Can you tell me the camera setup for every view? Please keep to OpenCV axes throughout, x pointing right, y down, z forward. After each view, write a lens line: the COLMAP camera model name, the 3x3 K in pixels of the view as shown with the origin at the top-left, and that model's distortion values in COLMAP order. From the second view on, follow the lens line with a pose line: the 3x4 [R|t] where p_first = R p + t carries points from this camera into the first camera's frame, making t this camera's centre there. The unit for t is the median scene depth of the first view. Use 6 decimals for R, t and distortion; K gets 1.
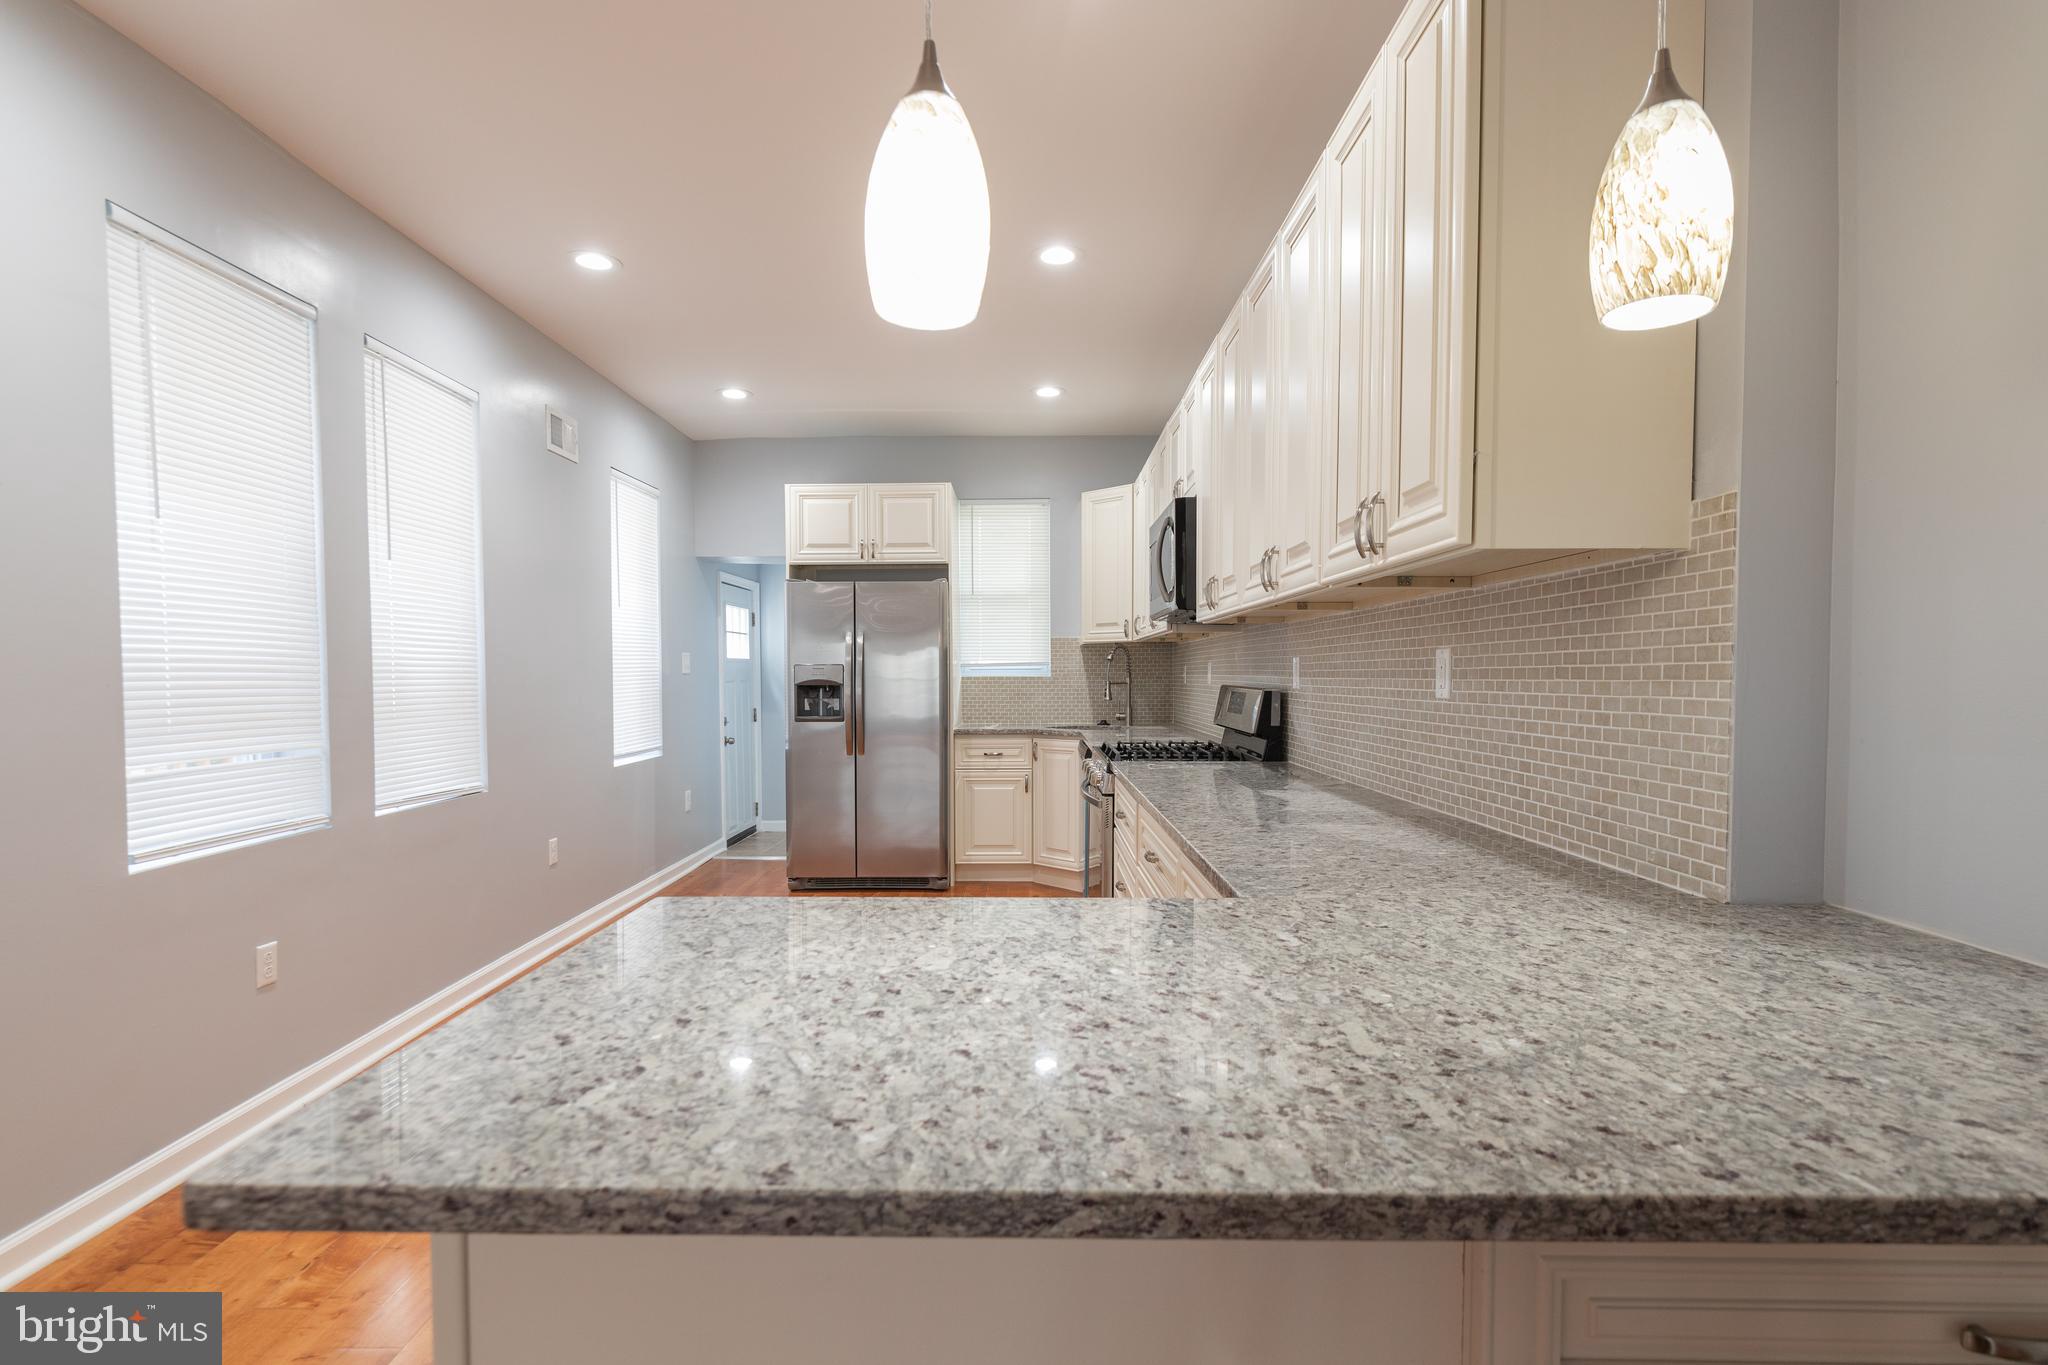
lens RADIAL K [[1028.9, 0, 1009.9], [0, 1028.9, 699.1], [0, 0, 1]] dist [0.008741, 0.003442]
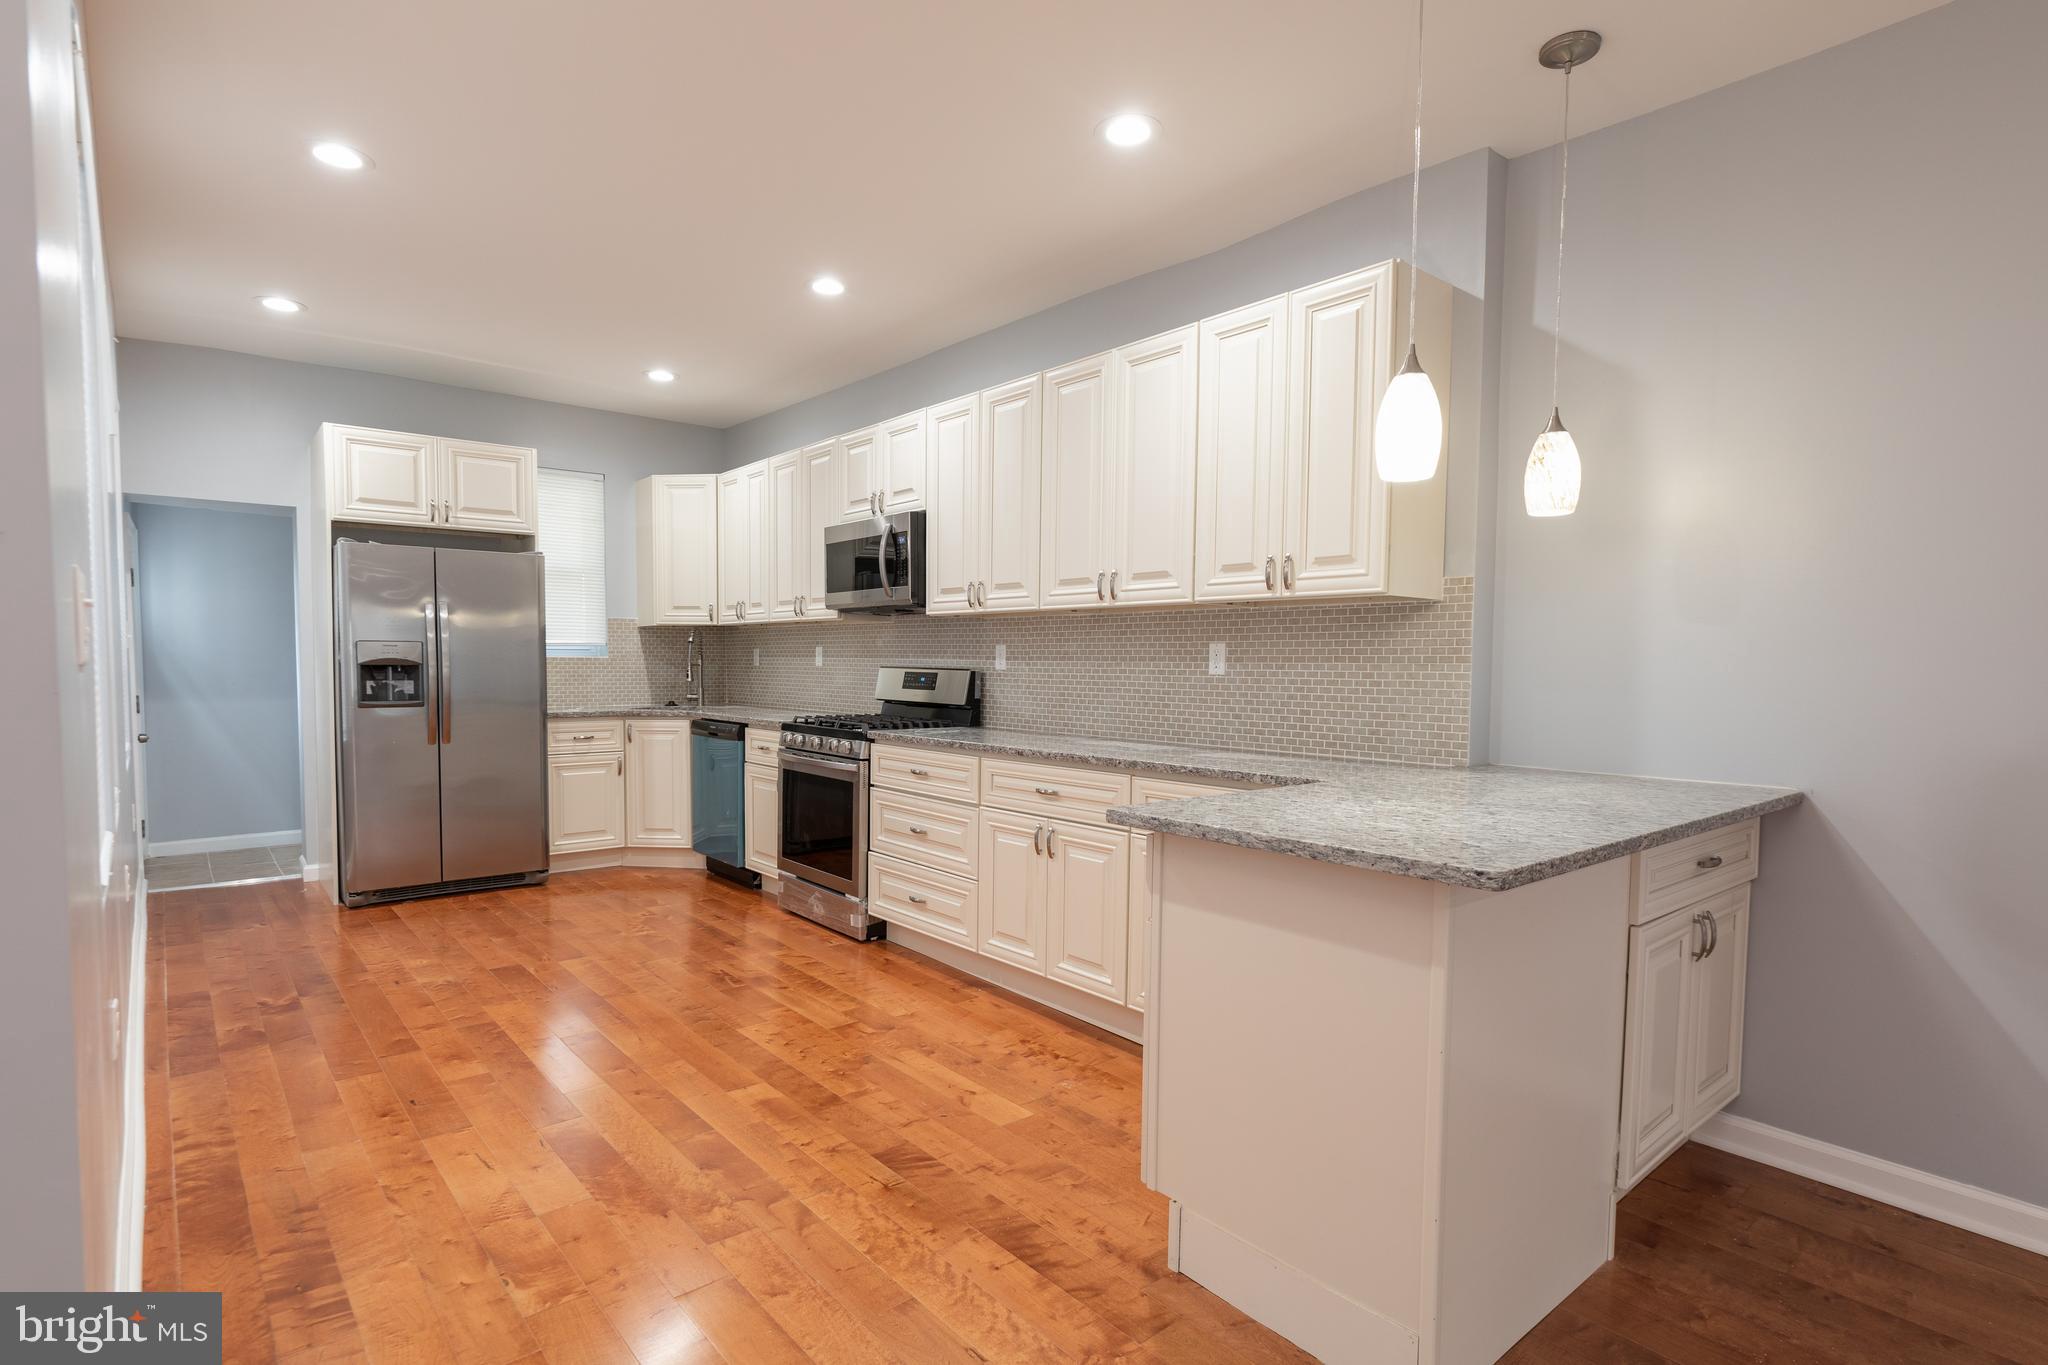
lens RADIAL K [[1028.9, 0, 1036.5], [0, 1028.9, 702.2], [0, 0, 1]] dist [0.008741, 0.003442]
pose [[0.755559, -0.018693, 0.654813, -0.338377], [0.006289, 0.999754, 0.021284, 0.002648], [-0.655050, -0.011963, 0.755491, -0.008879]]
